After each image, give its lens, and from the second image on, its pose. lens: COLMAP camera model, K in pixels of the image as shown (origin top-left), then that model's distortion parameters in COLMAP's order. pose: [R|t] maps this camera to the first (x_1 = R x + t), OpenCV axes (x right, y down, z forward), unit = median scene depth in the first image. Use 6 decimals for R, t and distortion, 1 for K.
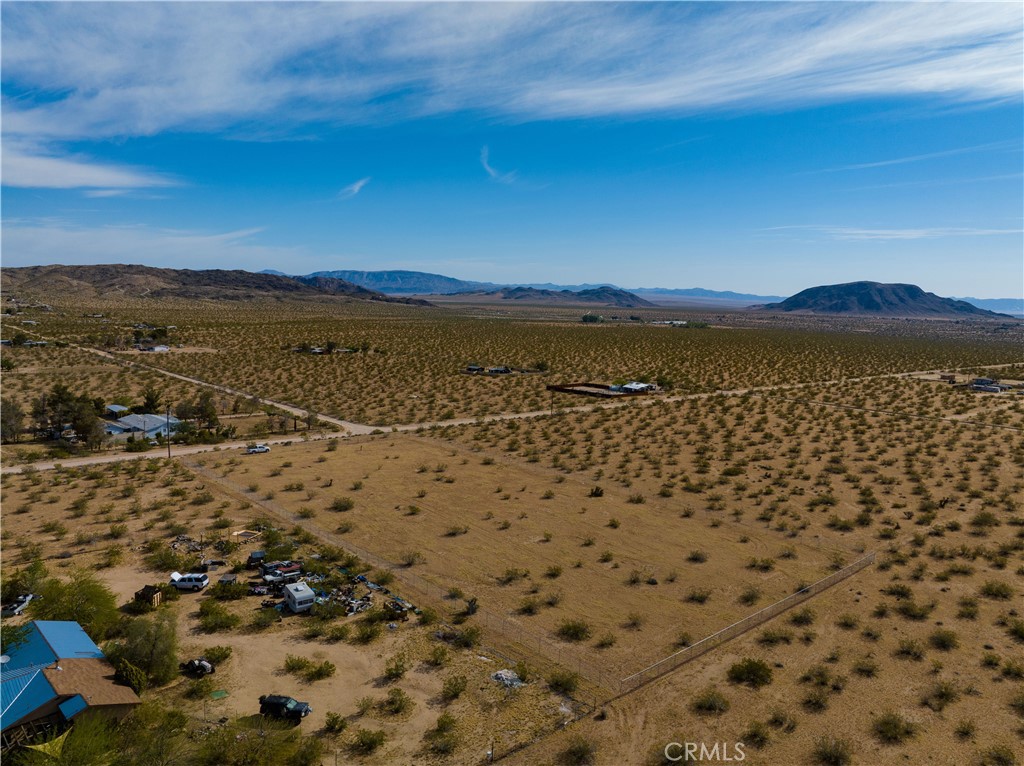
lens RADIAL K [[720.4, 0, 512.6], [0, 720.4, 382.7], [0, 0, 1]] dist [-0.035014, -0.000662]
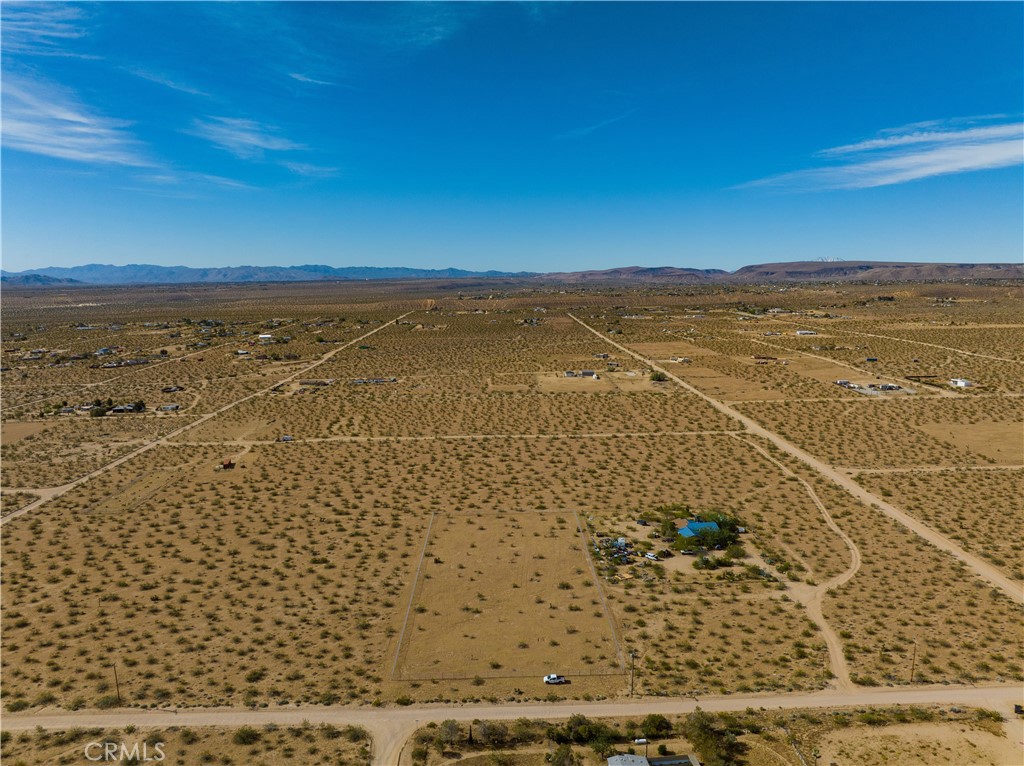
lens RADIAL K [[720.4, 0, 516.0], [0, 720.4, 381.5], [0, 0, 1]] dist [-0.035014, -0.000662]
pose [[-0.759242, -0.124846, 0.638722, -1.399490], [0.058911, 0.964215, 0.258494, -0.914177], [-0.648137, 0.233887, -0.724717, 2.561008]]
